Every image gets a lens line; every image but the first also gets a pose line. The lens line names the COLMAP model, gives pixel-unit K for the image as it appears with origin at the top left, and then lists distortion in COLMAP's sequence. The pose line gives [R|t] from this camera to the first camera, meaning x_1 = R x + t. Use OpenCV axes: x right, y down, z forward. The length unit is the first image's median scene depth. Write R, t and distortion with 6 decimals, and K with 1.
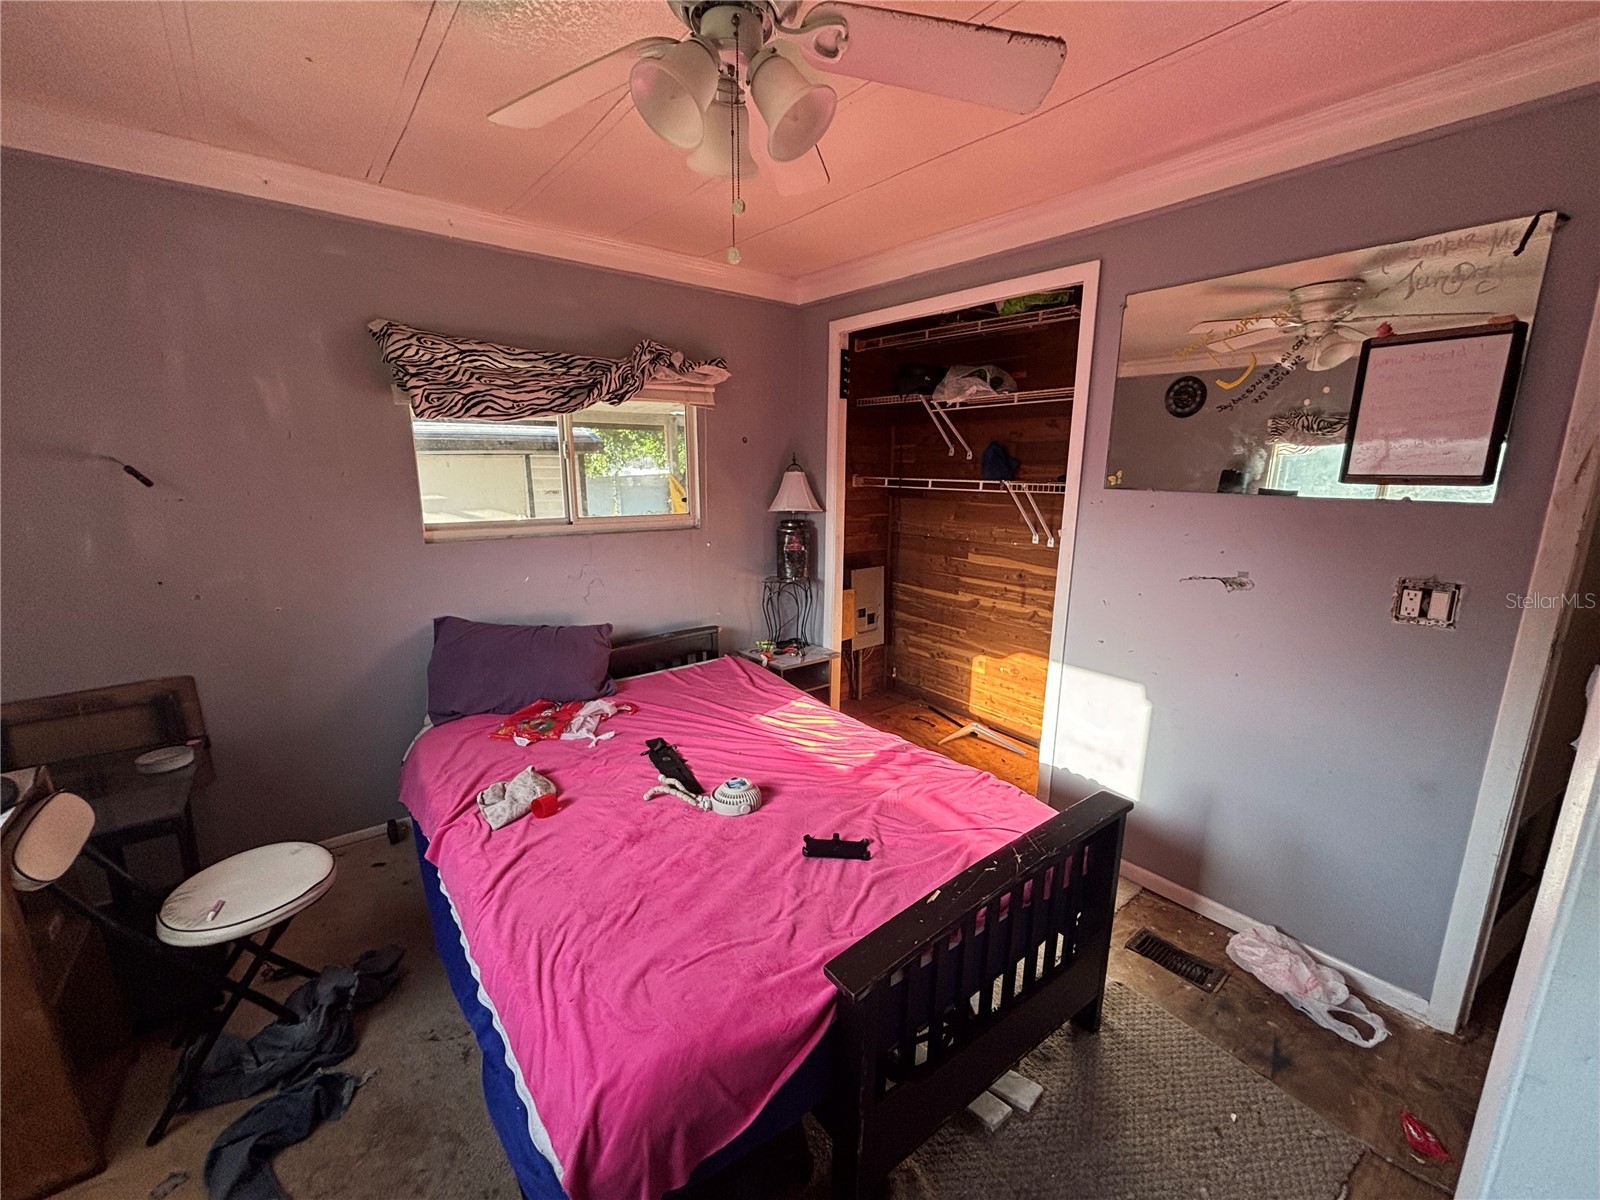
lens RADIAL K [[644.6, 0, 808.4], [0, 644.6, 599.1], [0, 0, 1]] dist [0.003132, -0.001061]
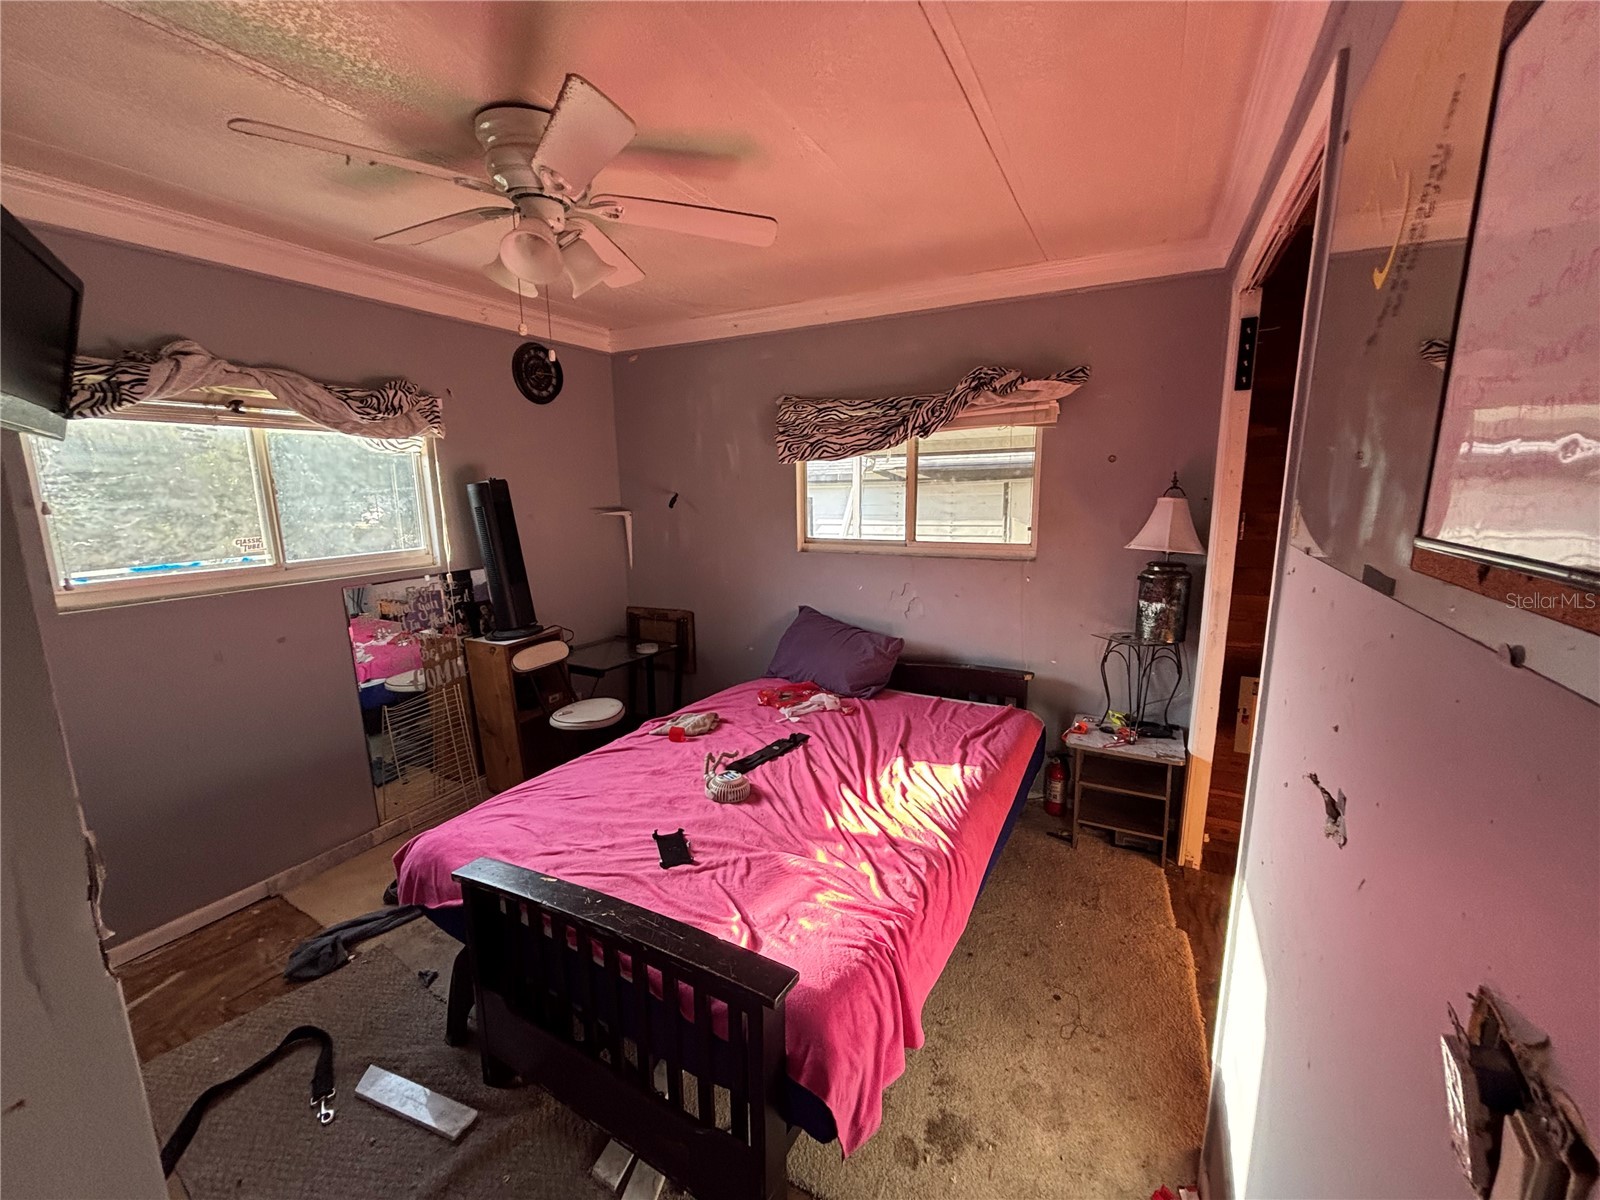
lens RADIAL K [[644.6, 0, 806.7], [0, 644.6, 601.7], [0, 0, 1]] dist [0.003132, -0.001061]
pose [[0.392019, 0.148308, -0.907924, 0.694964], [-0.172738, 0.981233, 0.085699, -0.101844], [0.903594, 0.123237, 0.410280, 0.462275]]
